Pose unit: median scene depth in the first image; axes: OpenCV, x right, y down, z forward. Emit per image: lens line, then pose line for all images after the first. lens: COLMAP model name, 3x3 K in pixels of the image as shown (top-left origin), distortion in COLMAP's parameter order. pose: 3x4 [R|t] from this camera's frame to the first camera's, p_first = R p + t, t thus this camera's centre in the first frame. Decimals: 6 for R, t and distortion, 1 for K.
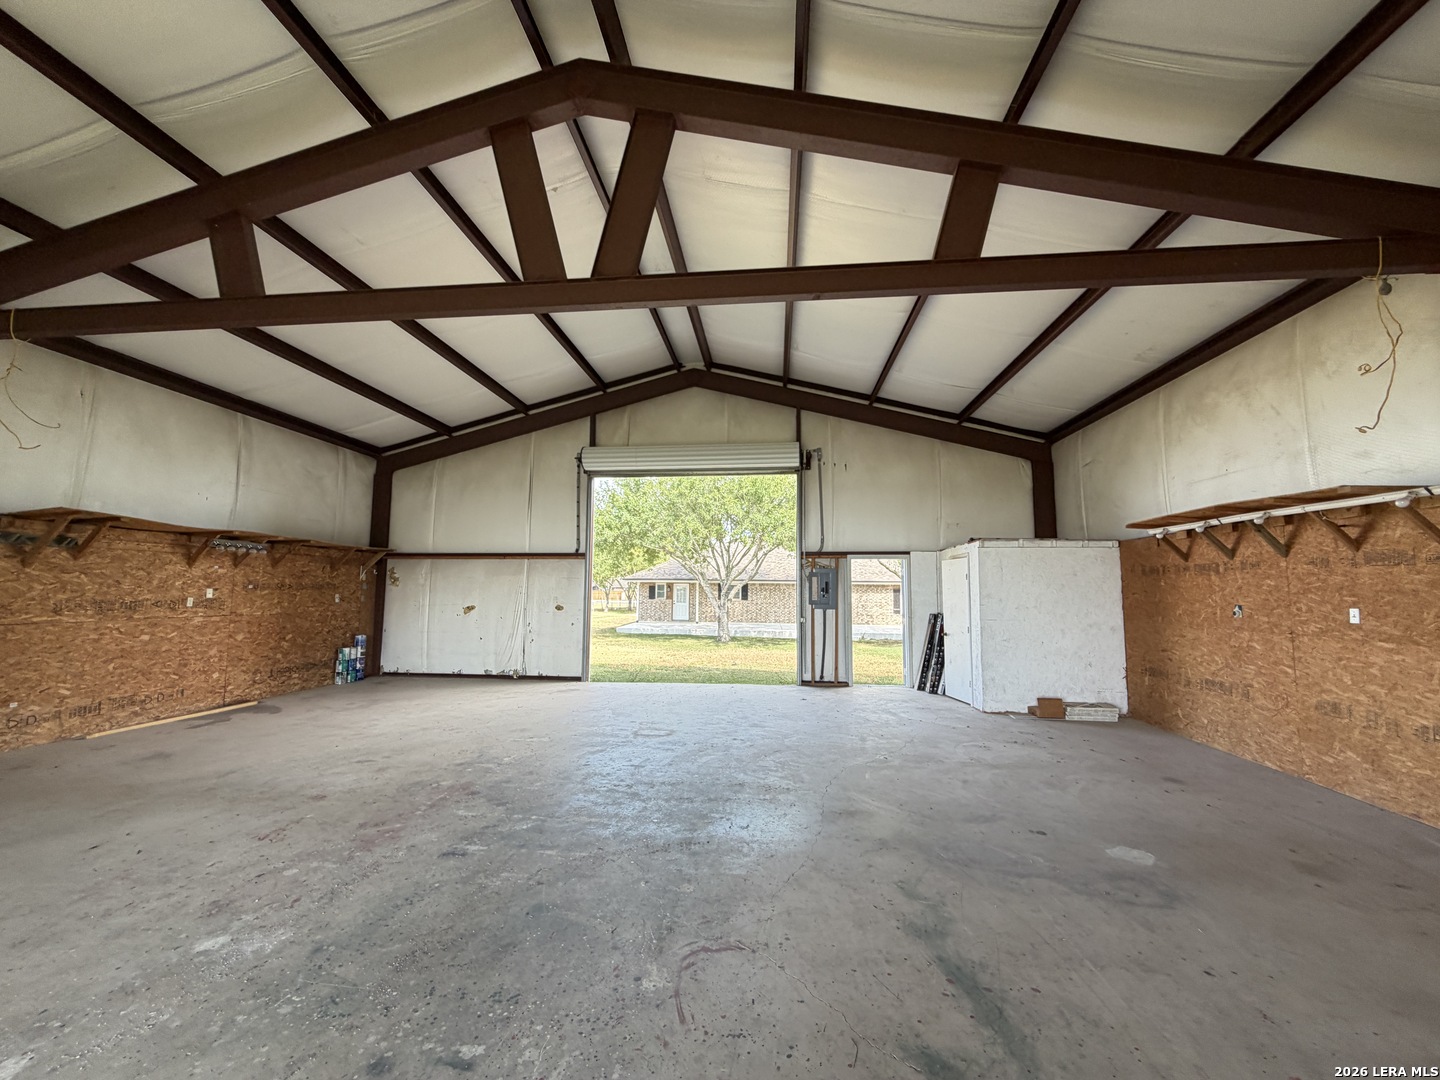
lens RADIAL K [[573.0, 0, 717.1], [0, 573.0, 541.9], [0, 0, 1]] dist [-0.001194, 0.000211]
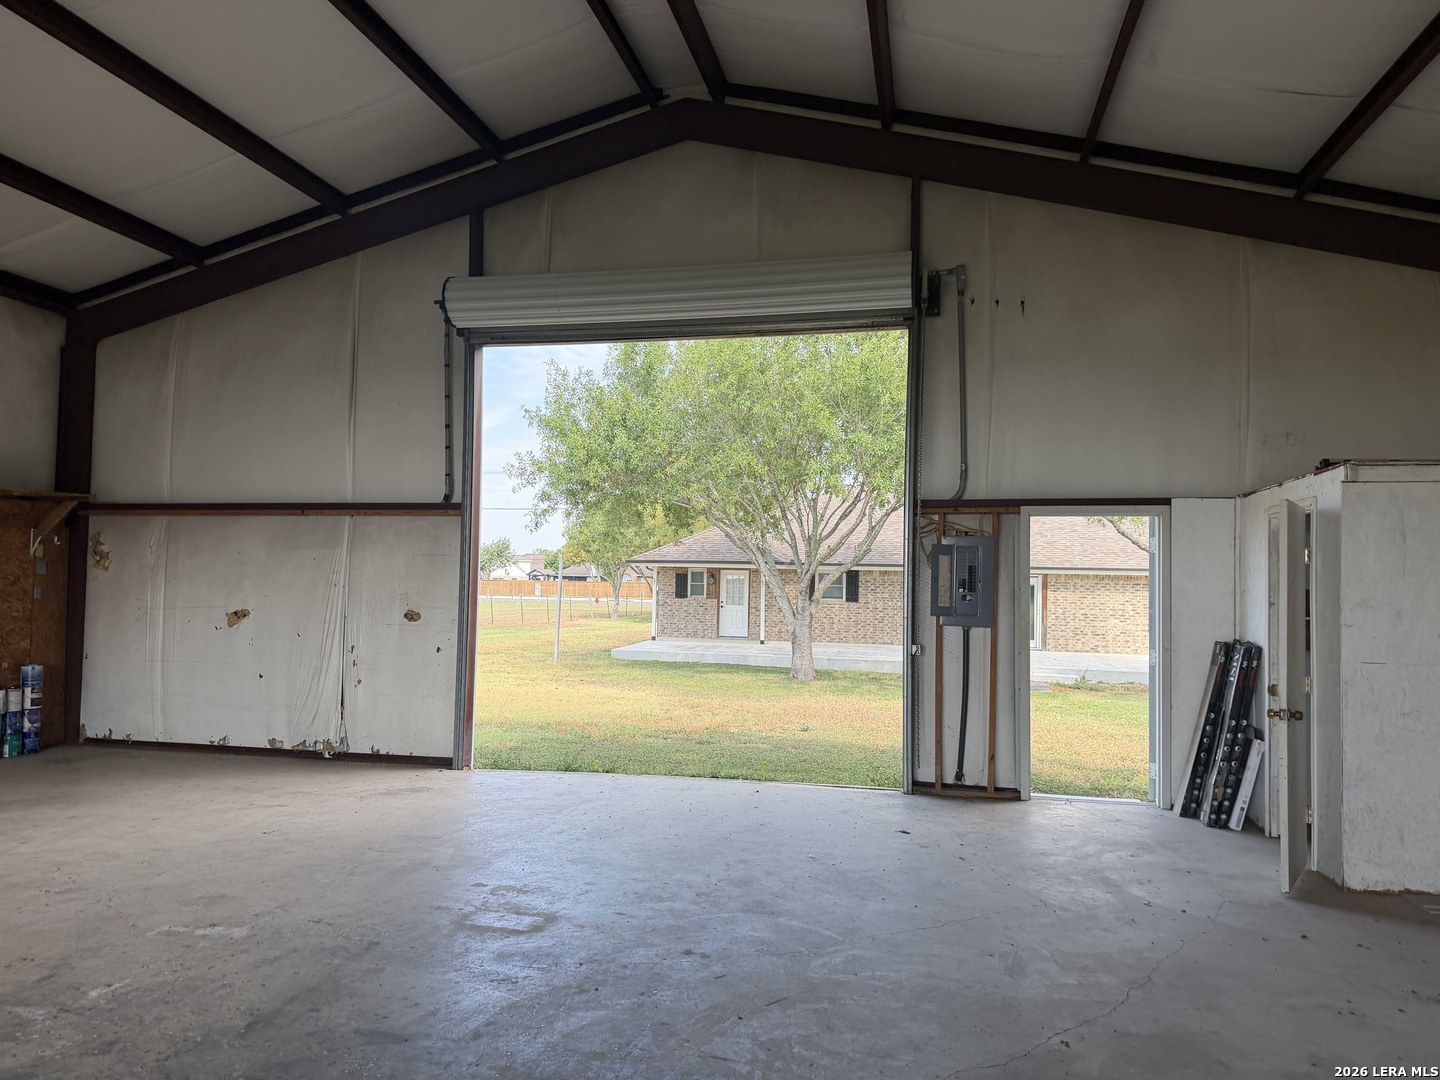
lens RADIAL K [[1009.0, 0, 708.2], [0, 1009.0, 547.3], [0, 0, 1]] dist [0.075165, -0.108408]
pose [[0.993197, 0.005003, -0.116339, 0.073903], [0.000786, 0.998766, 0.049661, 0.014225], [0.116444, -0.049414, 0.991967, 0.177598]]
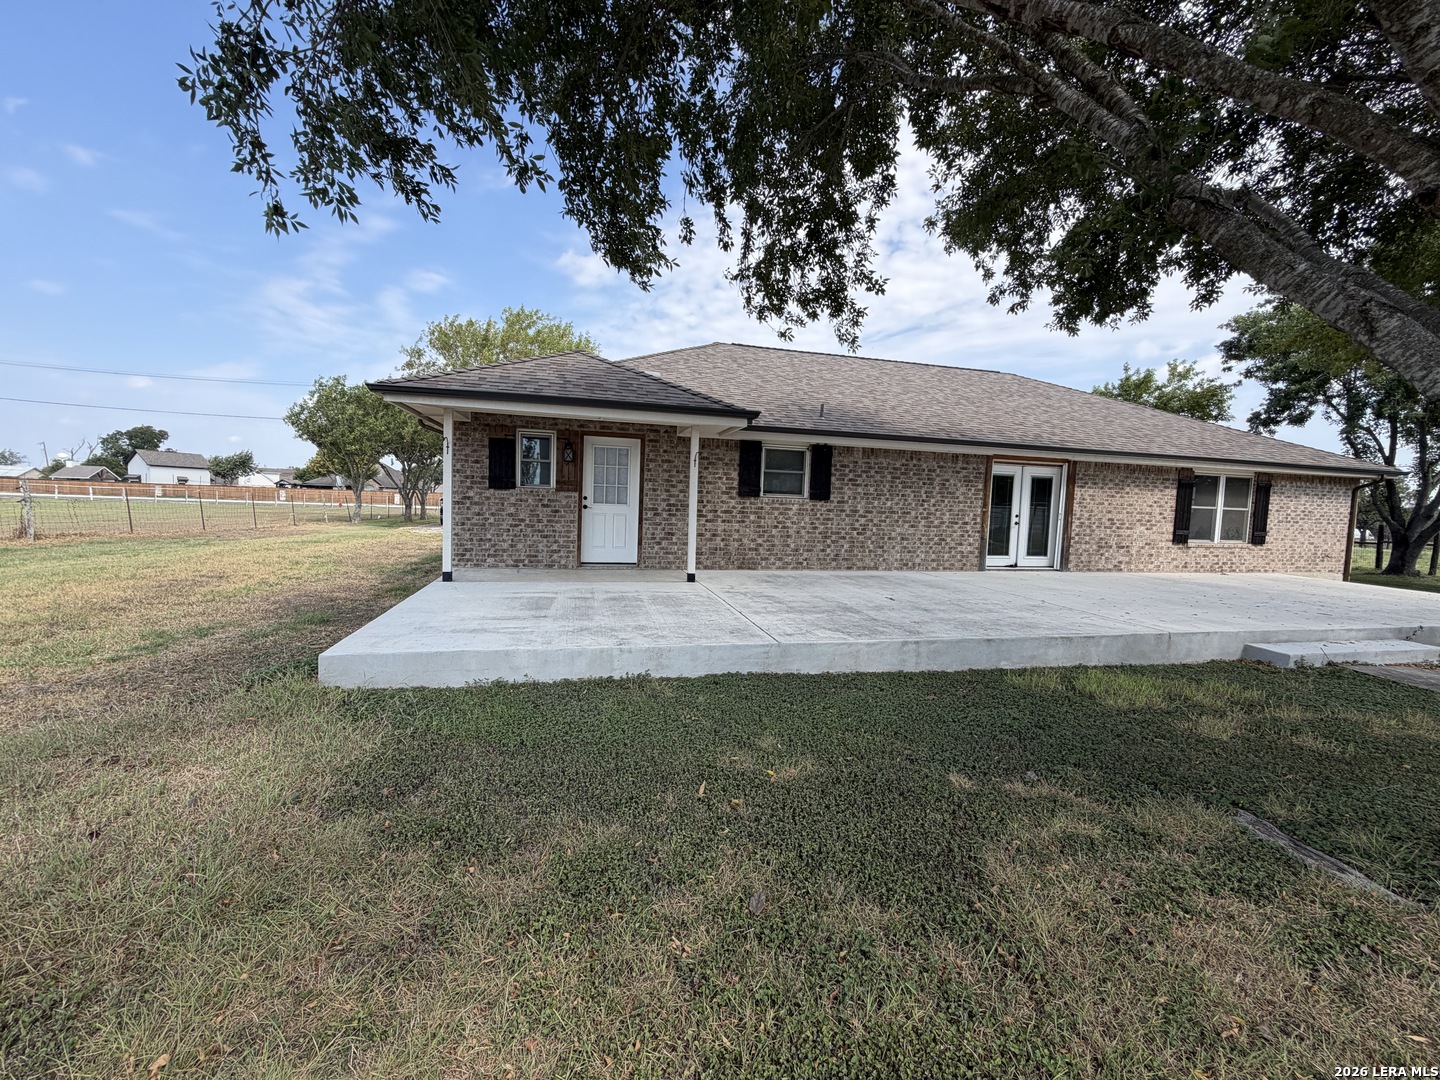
lens RADIAL K [[573.0, 0, 717.1], [0, 573.0, 541.9], [0, 0, 1]] dist [-0.001194, 0.000211]
pose [[0.940803, -0.002646, 0.338942, -0.353760], [-0.050676, 0.987632, 0.148372, 0.256499], [-0.335143, -0.156766, 0.929034, 2.296297]]
